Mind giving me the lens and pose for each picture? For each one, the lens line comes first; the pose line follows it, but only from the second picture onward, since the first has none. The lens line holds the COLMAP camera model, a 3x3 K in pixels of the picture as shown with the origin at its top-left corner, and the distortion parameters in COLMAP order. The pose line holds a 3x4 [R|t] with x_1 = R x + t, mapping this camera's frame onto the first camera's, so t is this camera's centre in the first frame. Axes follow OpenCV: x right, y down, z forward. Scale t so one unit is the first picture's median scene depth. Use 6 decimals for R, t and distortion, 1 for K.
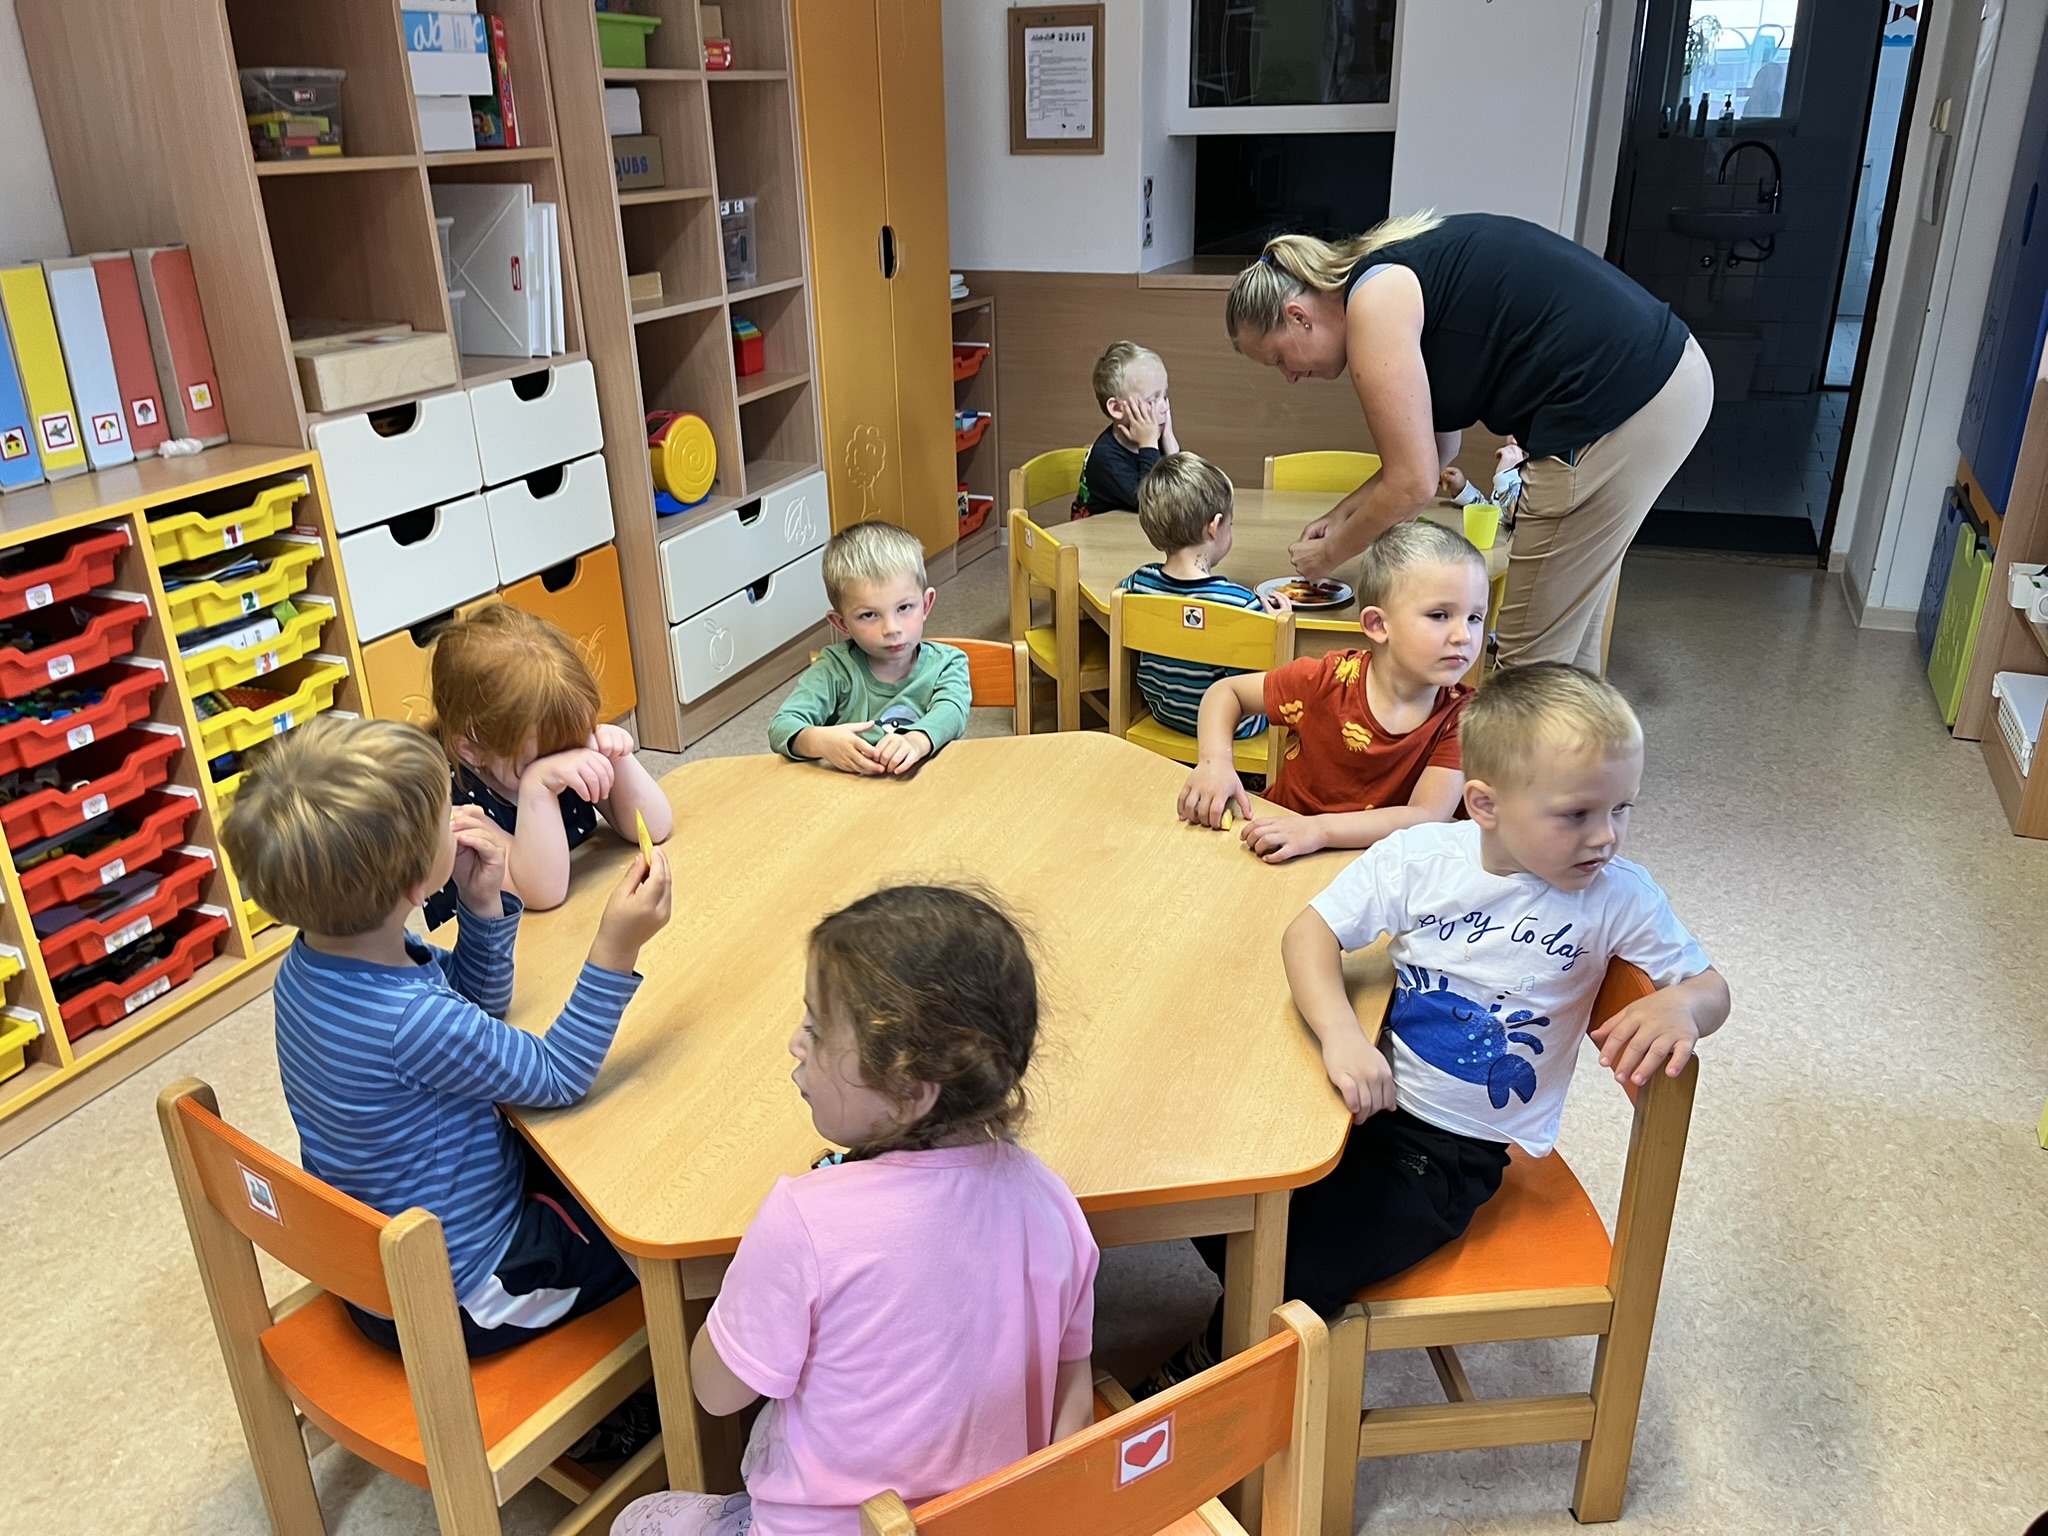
lens RADIAL K [[1552.6, 0, 1031.8], [0, 1552.6, 769.4], [0, 0, 1]] dist [0.060785, -0.069265]
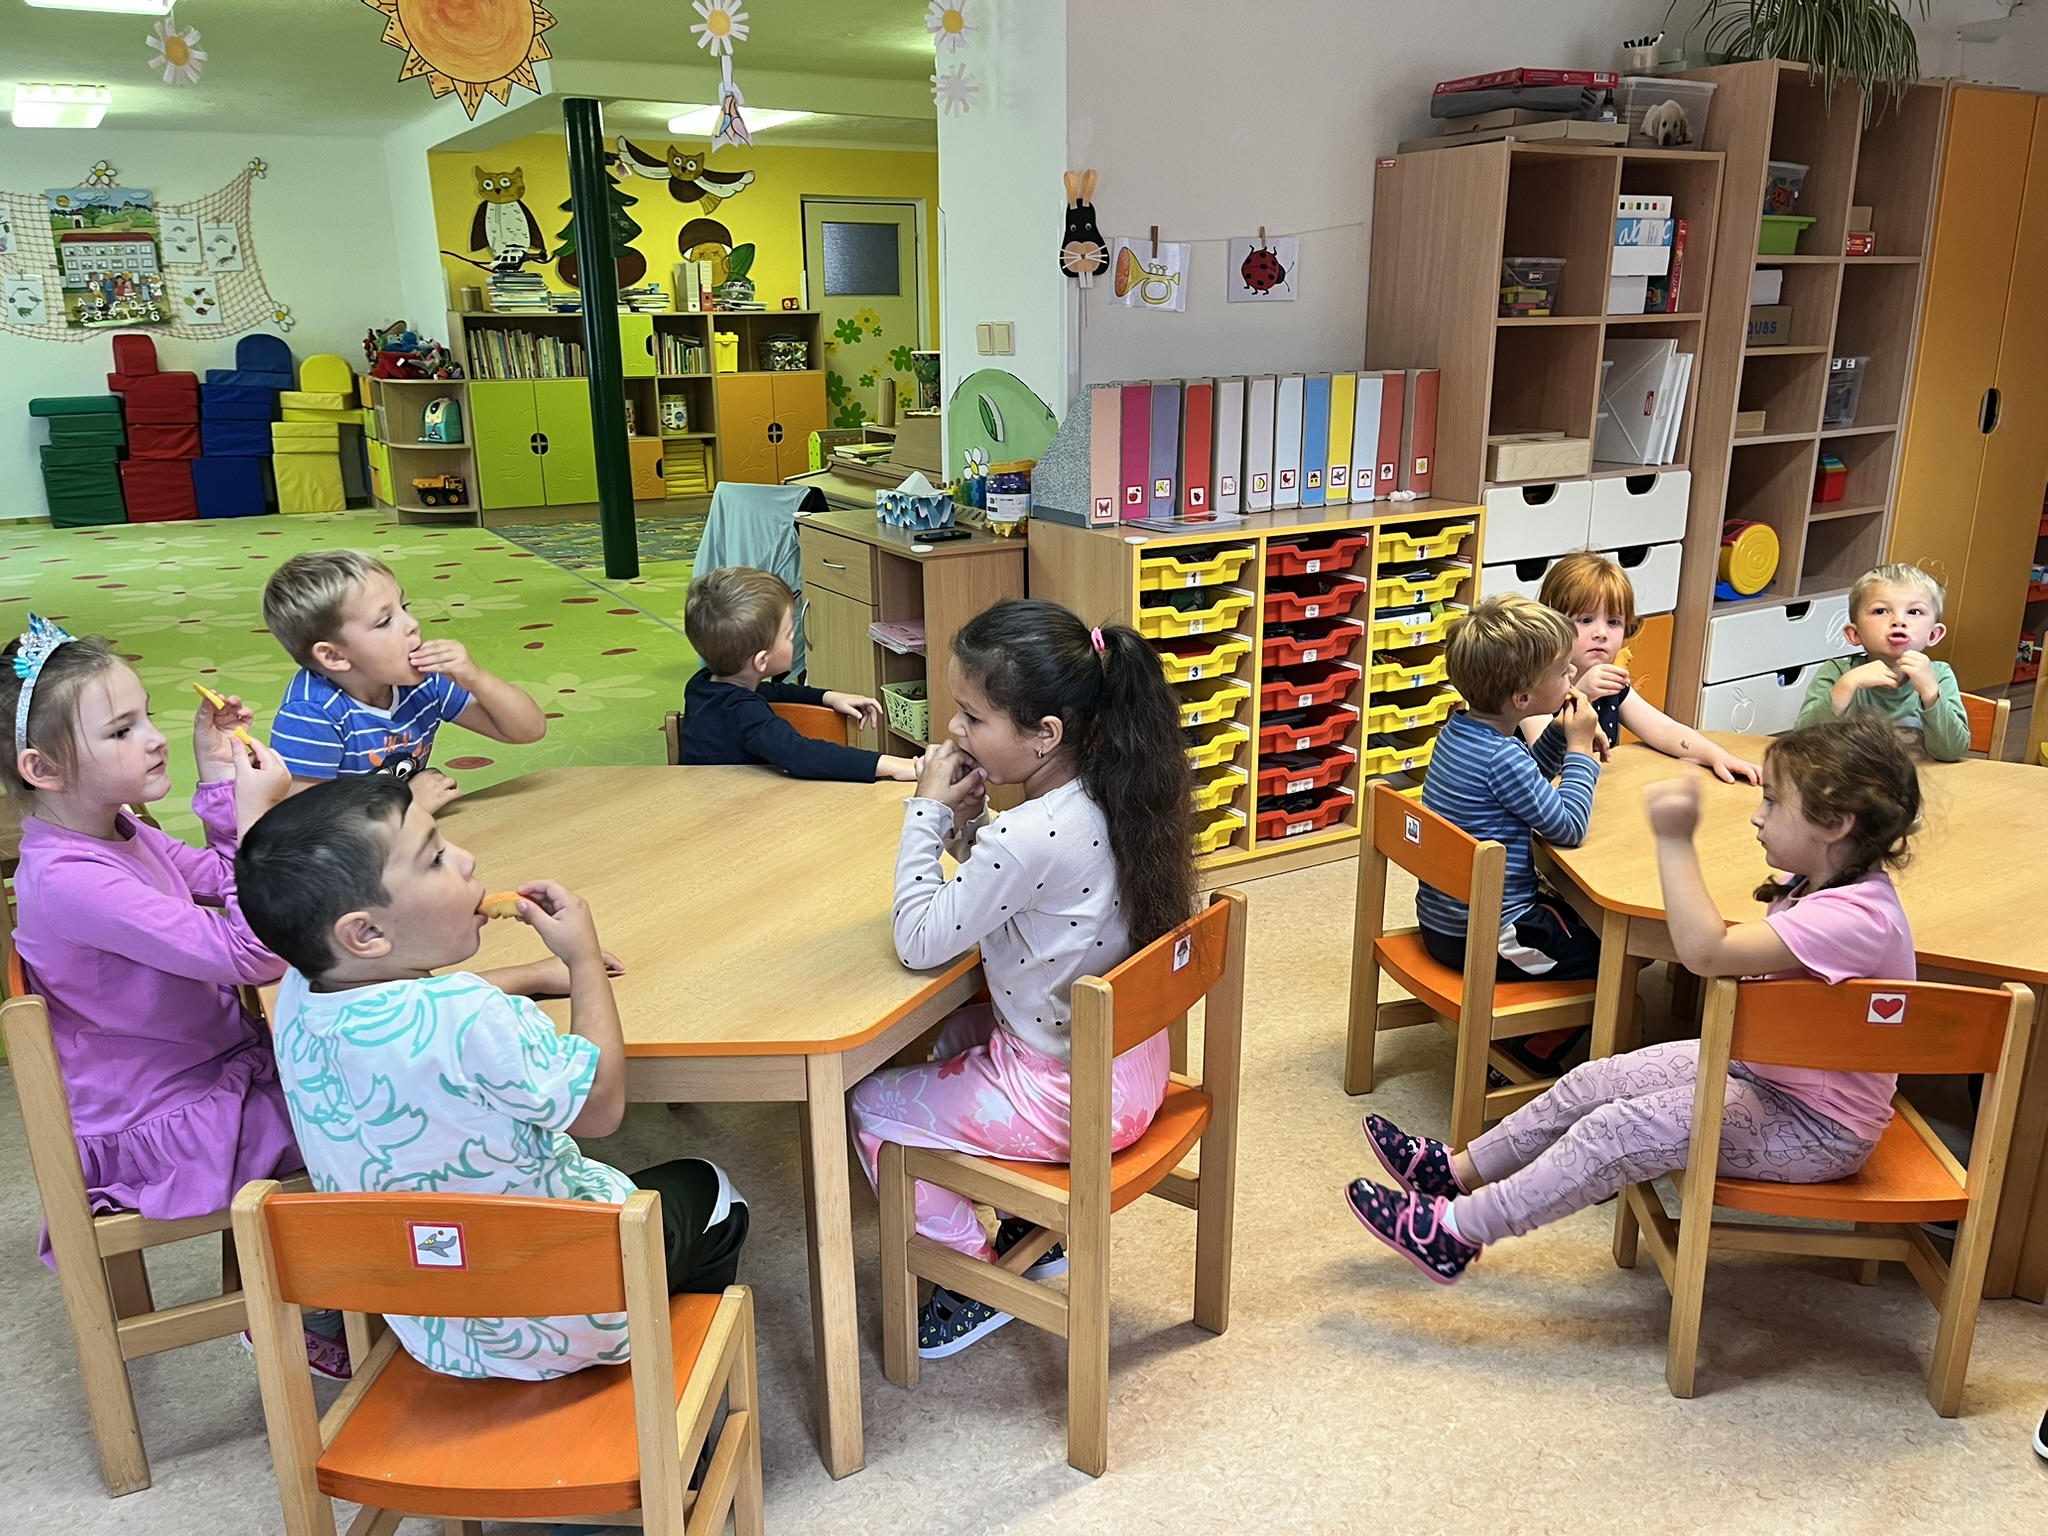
lens RADIAL K [[1552.6, 0, 1023.3], [0, 1552.6, 766.4], [0, 0, 1]] dist [0.060785, -0.069265]
pose [[0.786269, 0.190436, -0.587806, 0.110766], [-0.251159, 0.967685, -0.022450, 0.170418], [0.564536, 0.165285, 0.808691, -0.383346]]
